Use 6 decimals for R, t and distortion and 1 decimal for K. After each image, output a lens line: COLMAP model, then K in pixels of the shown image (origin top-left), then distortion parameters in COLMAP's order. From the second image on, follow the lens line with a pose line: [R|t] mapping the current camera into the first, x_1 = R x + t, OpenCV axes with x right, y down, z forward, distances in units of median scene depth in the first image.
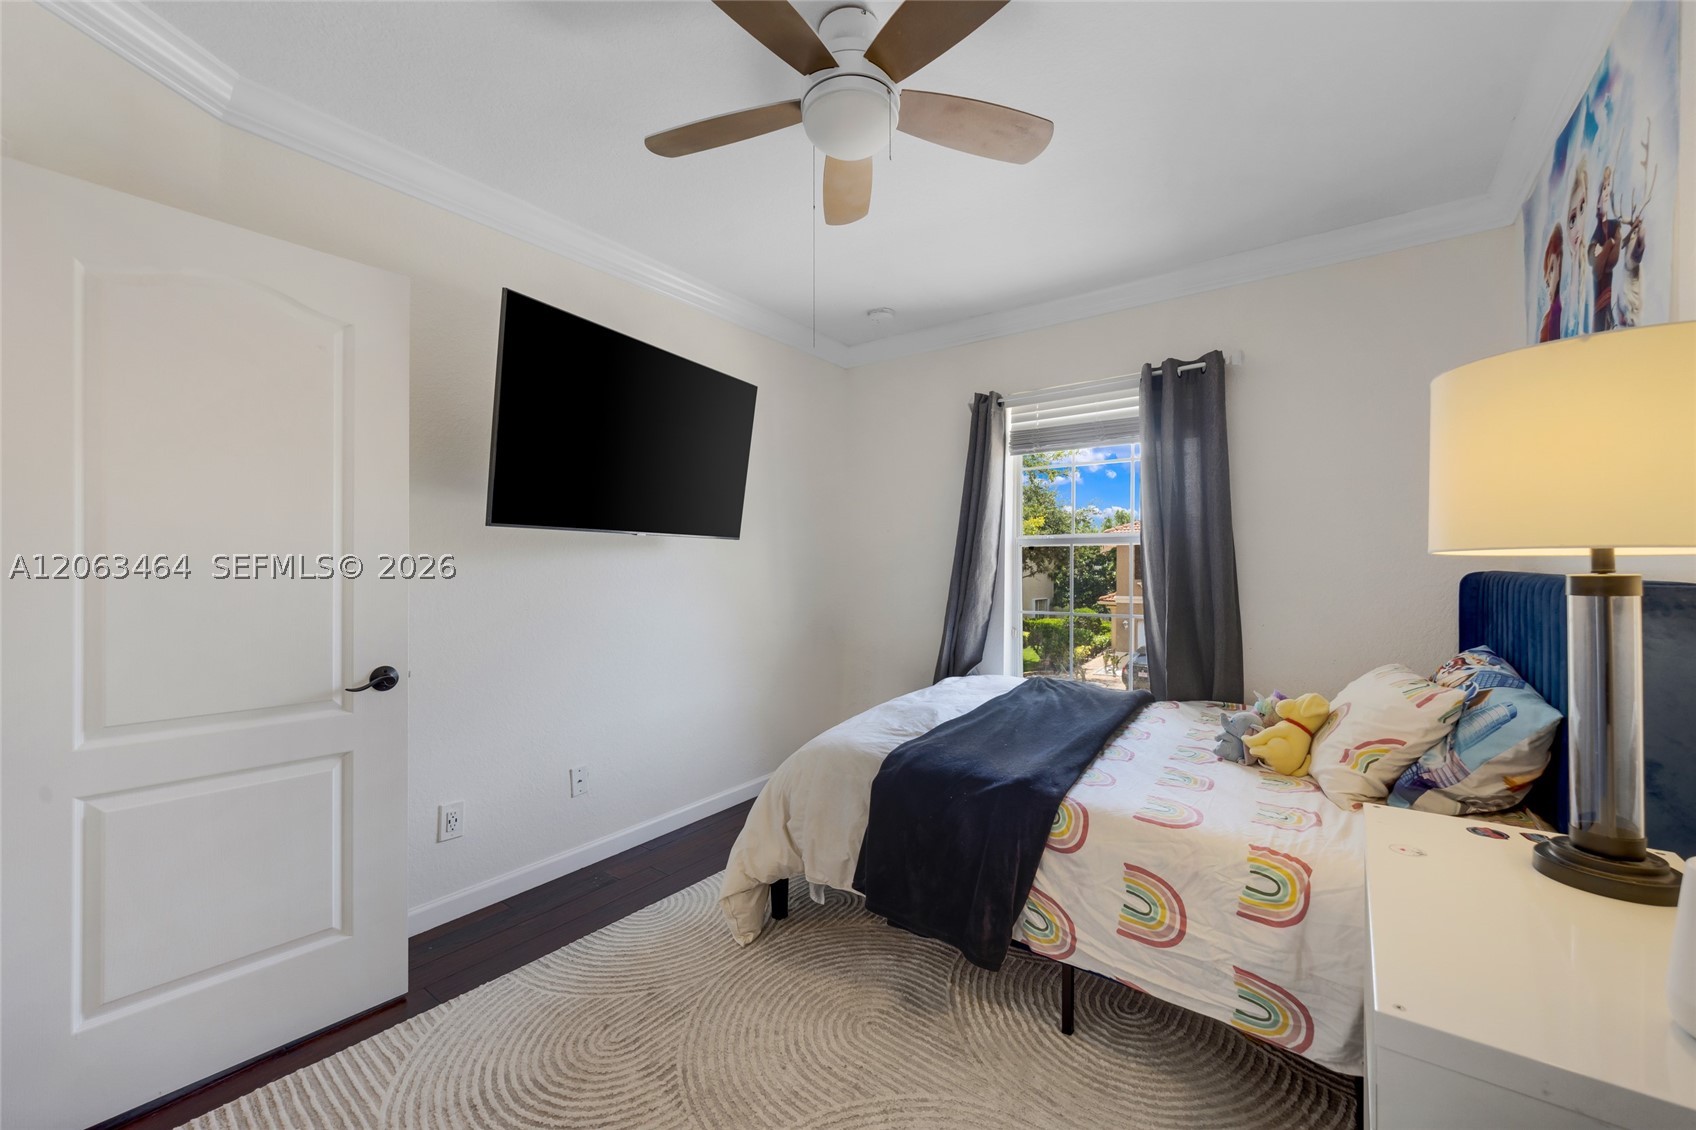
lens RADIAL K [[659.1, 0, 831.7], [0, 659.1, 566.5], [0, 0, 1]] dist [-0.001464, -0.000238]
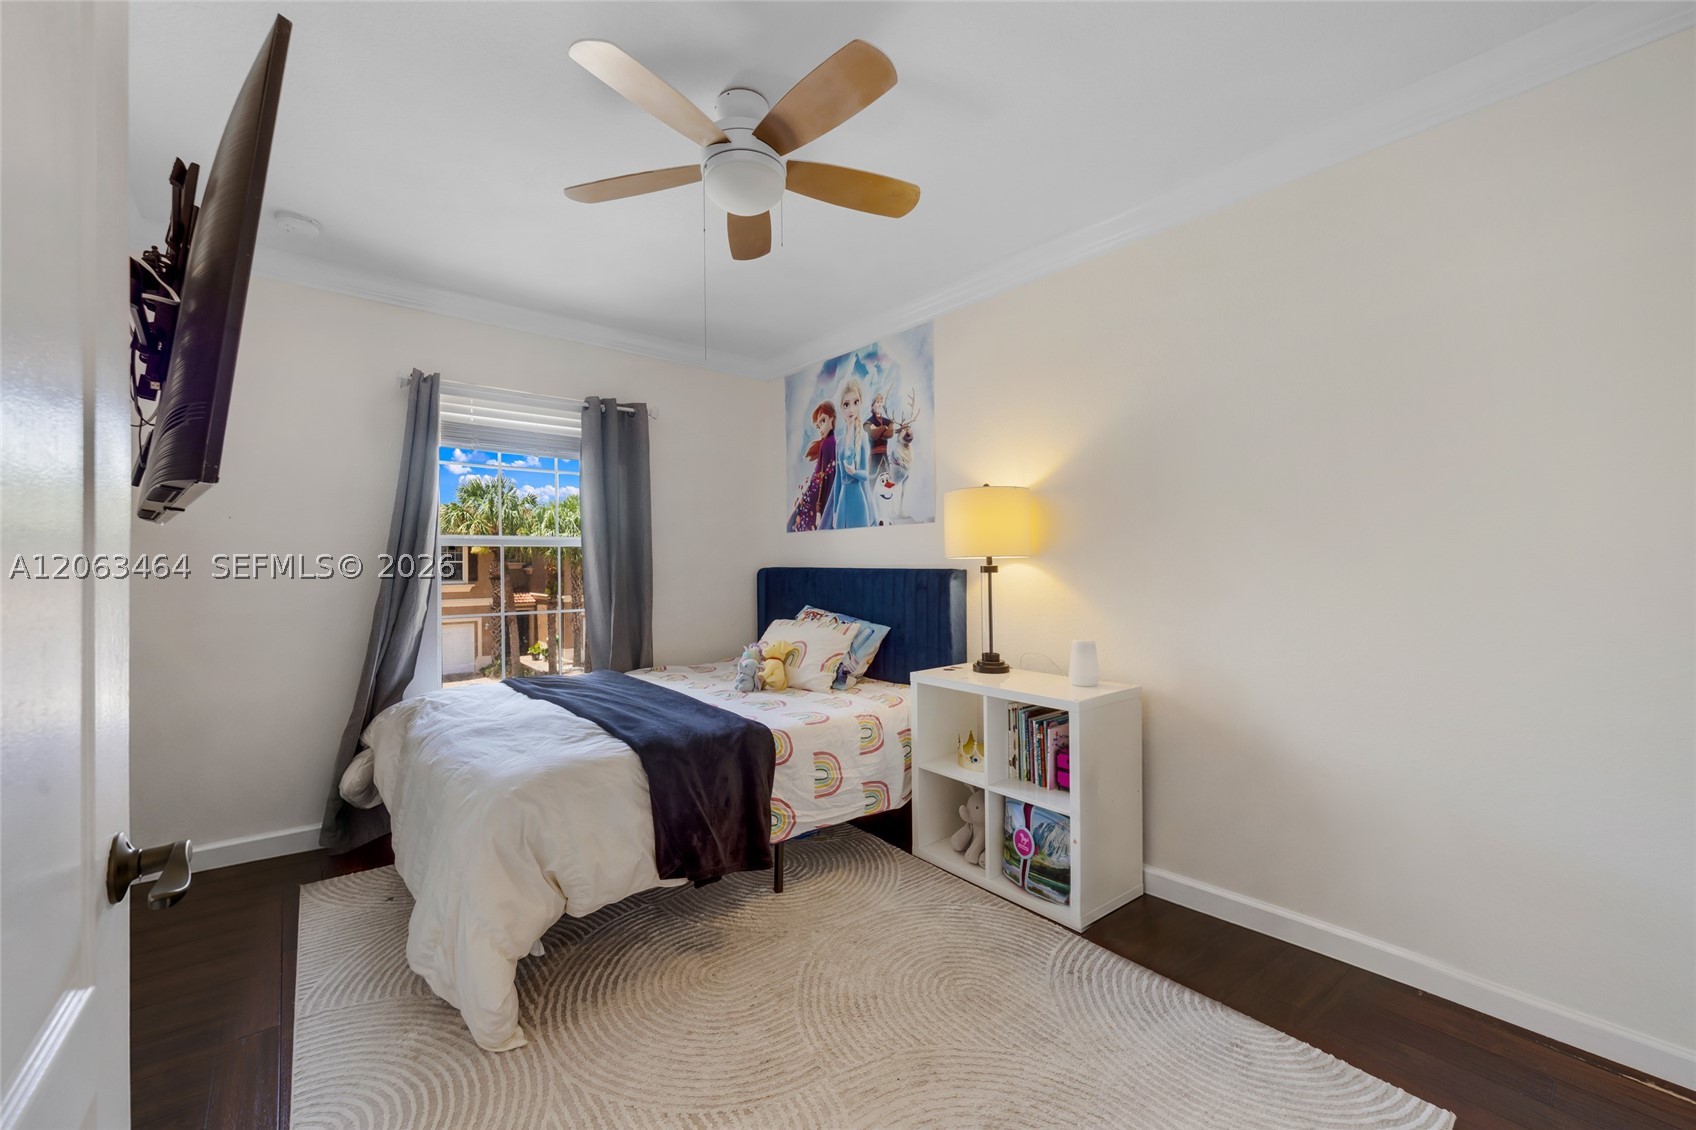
lens RADIAL K [[659.1, 0, 832.1], [0, 659.1, 558.3], [0, 0, 1]] dist [-0.001464, -0.000238]
pose [[0.231896, 0.007715, 0.972710, -1.097817], [0.010378, 0.999892, -0.010405, 0.002515], [-0.972685, 0.012507, 0.231791, 0.598492]]
